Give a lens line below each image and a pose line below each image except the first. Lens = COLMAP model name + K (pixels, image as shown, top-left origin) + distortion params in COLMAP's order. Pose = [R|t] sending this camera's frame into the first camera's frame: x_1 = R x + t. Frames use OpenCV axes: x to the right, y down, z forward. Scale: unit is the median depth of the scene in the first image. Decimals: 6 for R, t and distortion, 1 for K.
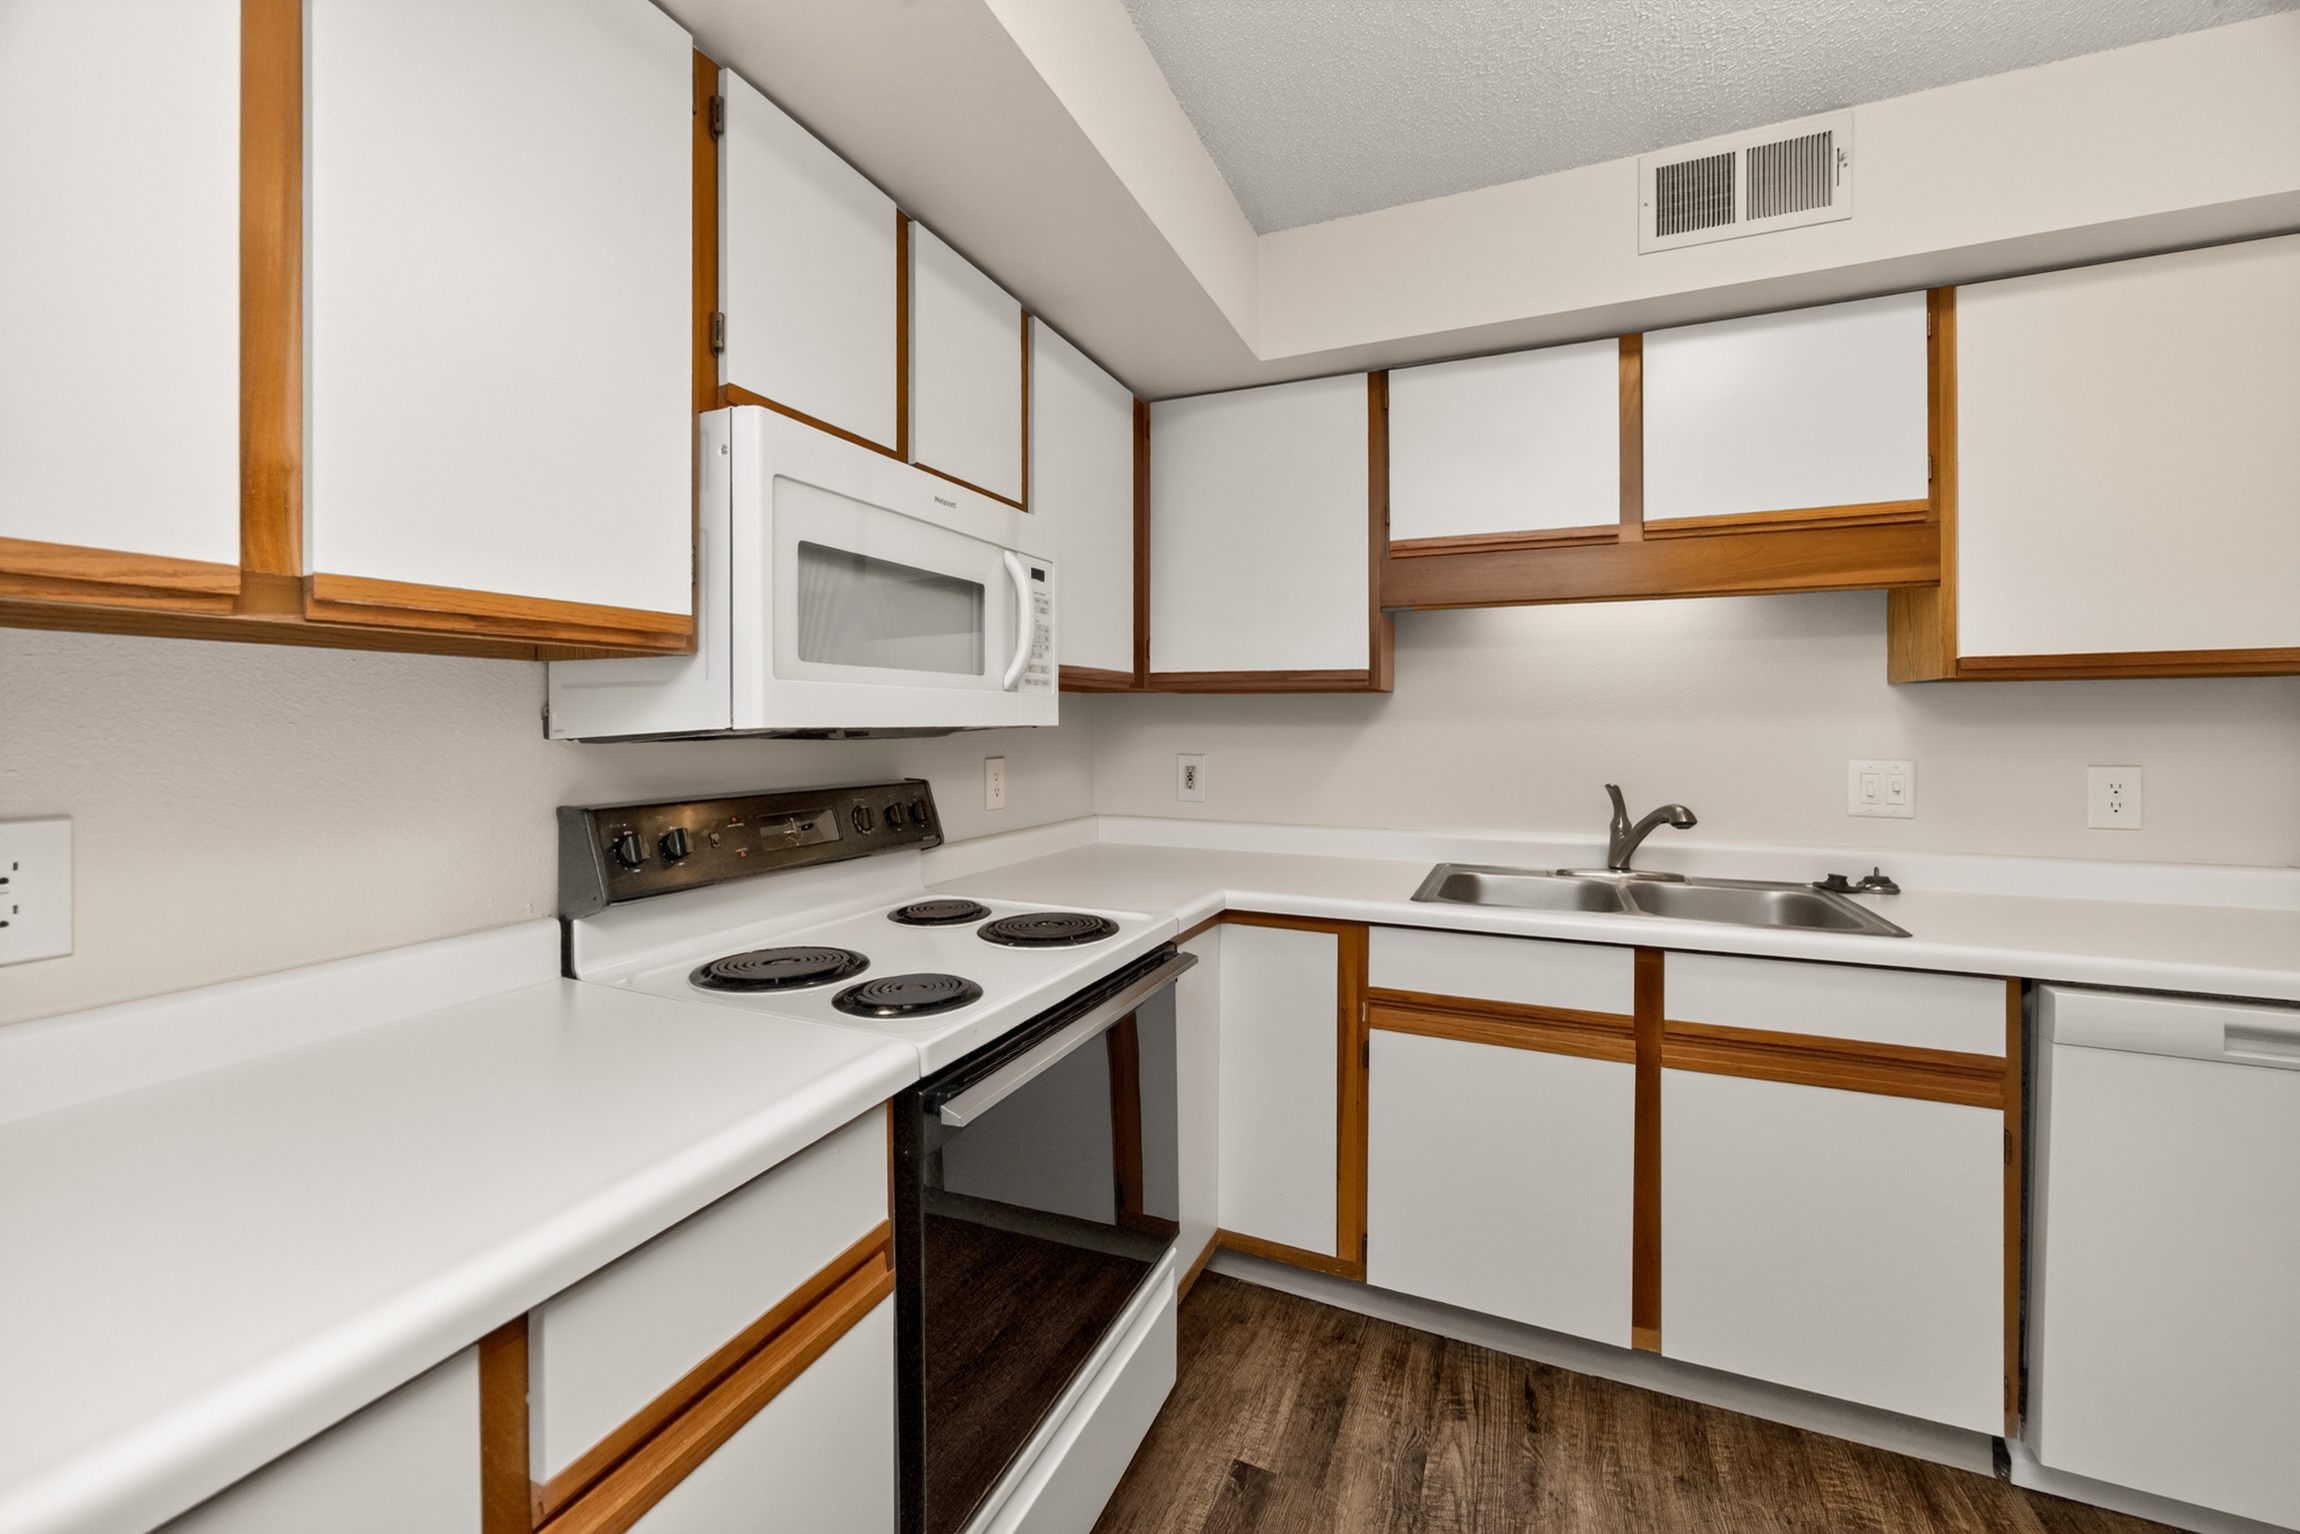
lens RADIAL K [[908.4, 0, 1190.5], [0, 908.4, 736.7], [0, 0, 1]] dist [-0.012051, 0.006416]
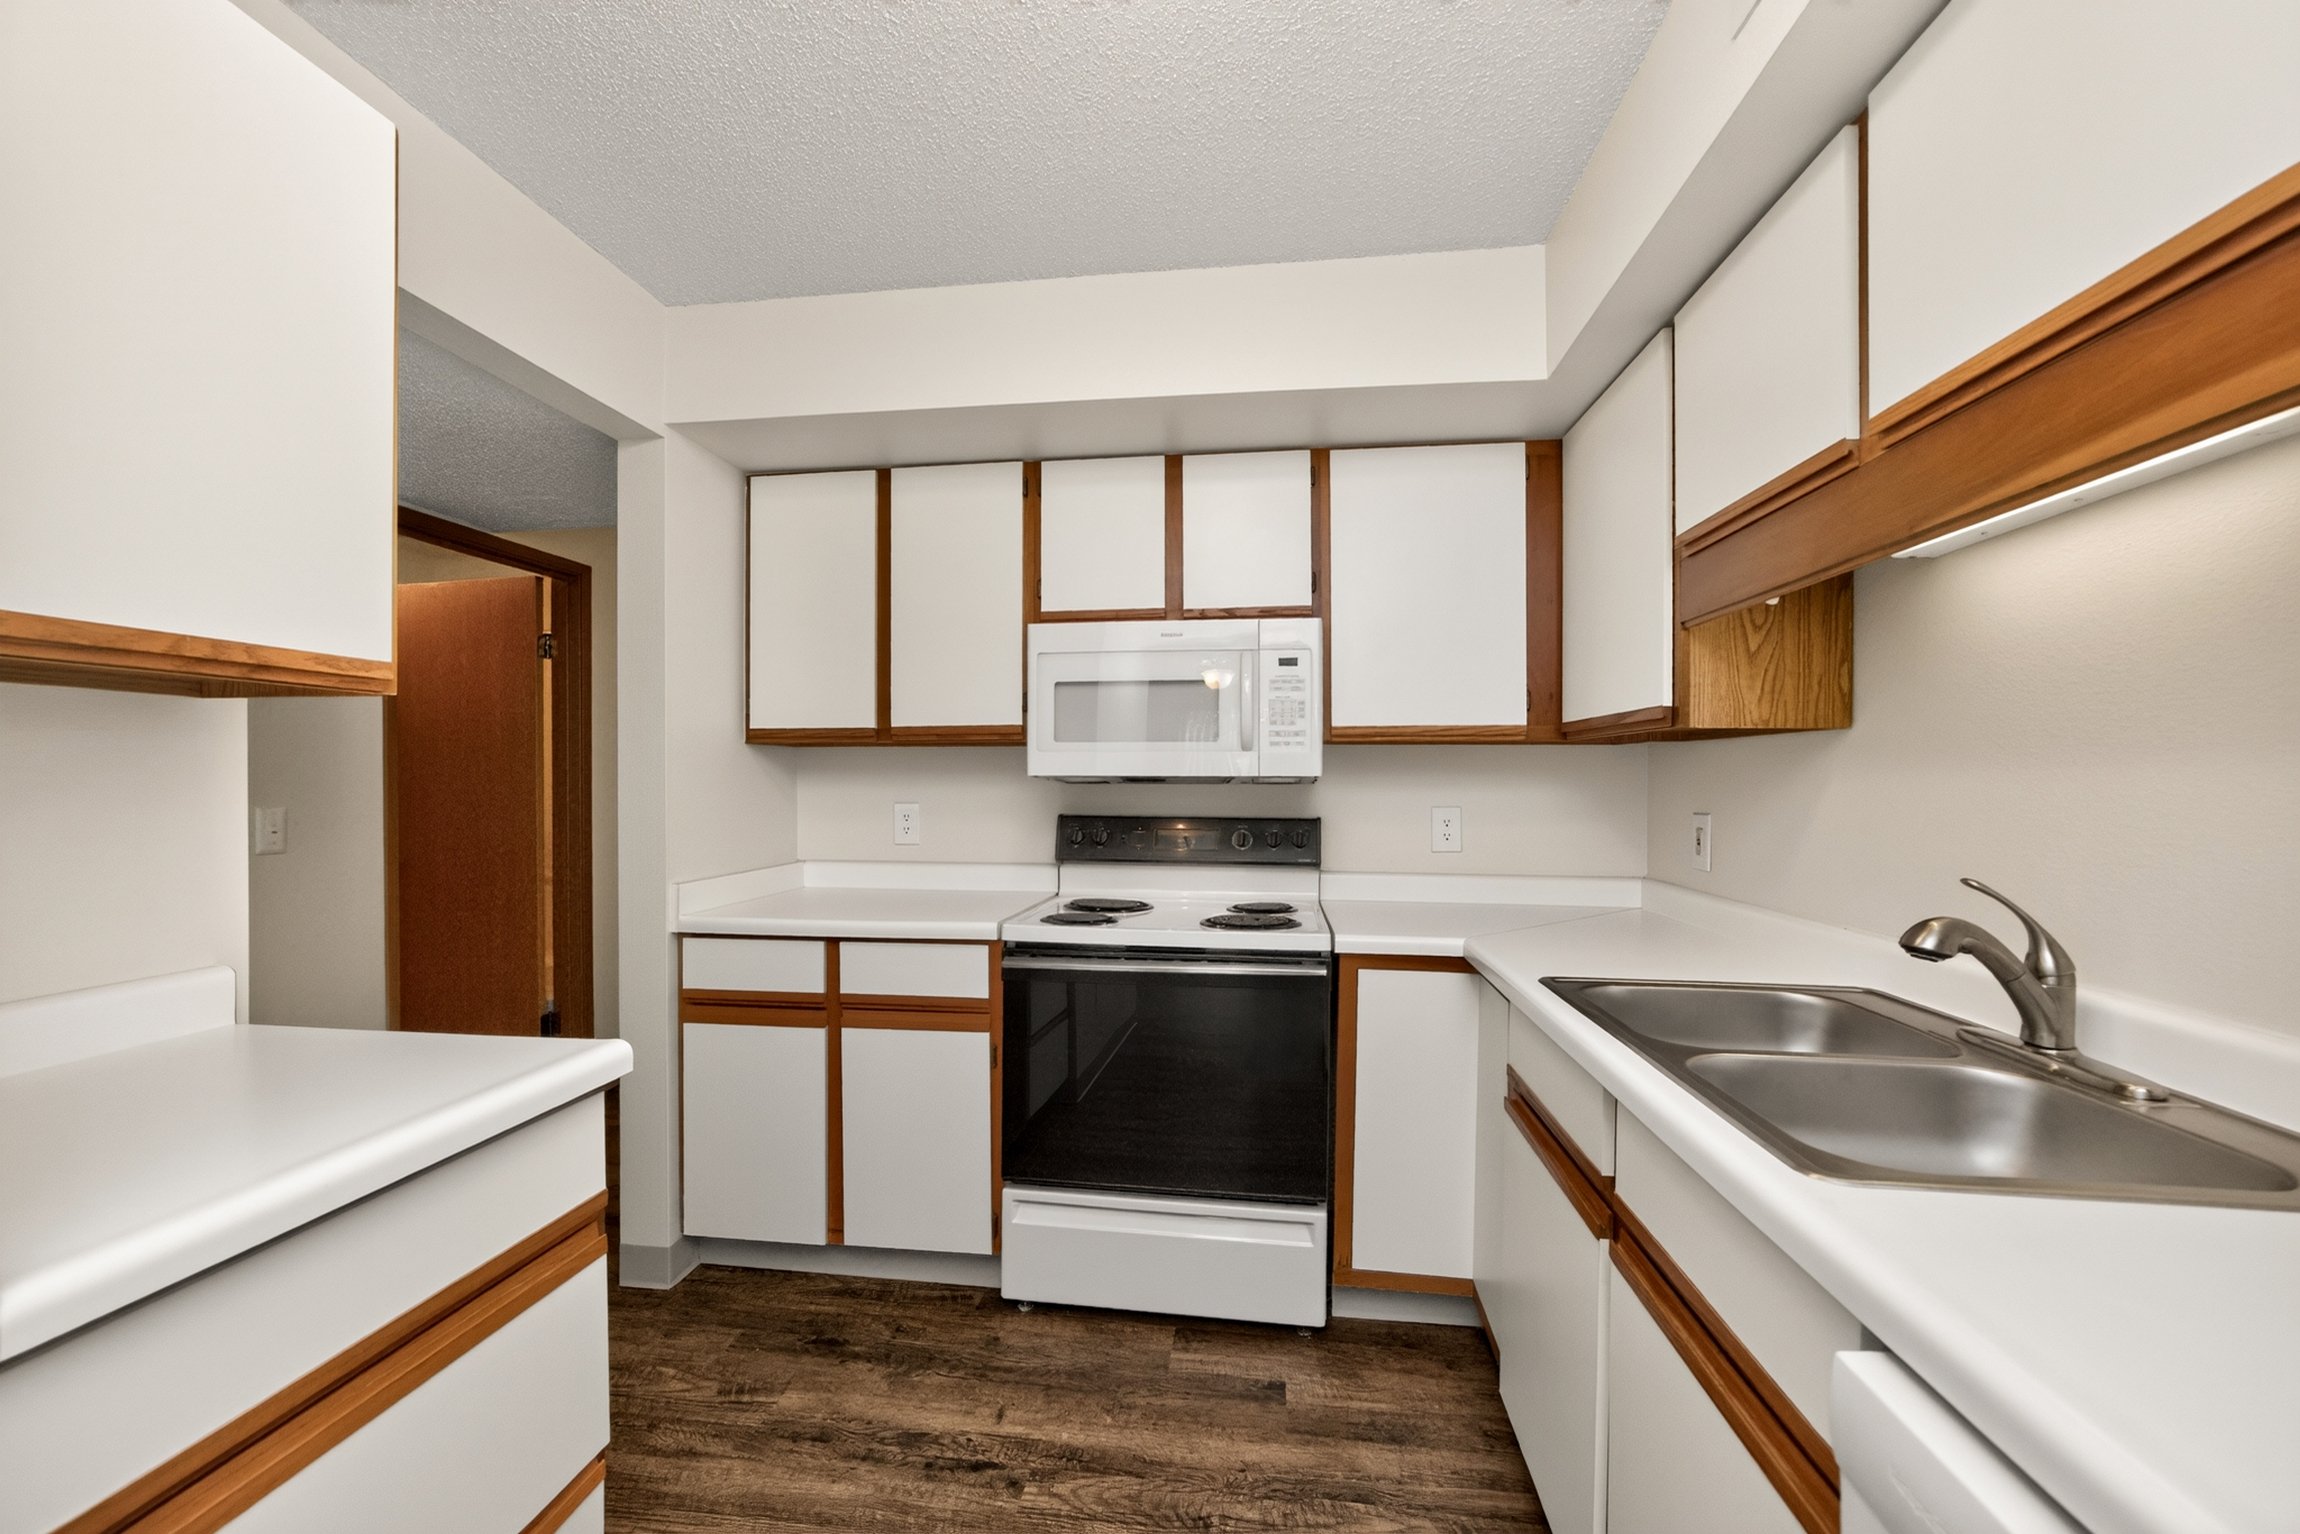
lens RADIAL K [[908.4, 0, 1117.2], [0, 908.4, 796.5], [0, 0, 1]] dist [-0.012051, 0.006416]
pose [[0.237337, 0.017044, -0.971278, 1.087418], [-0.022277, 0.999679, 0.012099, 0.008088], [0.971172, 0.018766, 0.237640, 0.450488]]
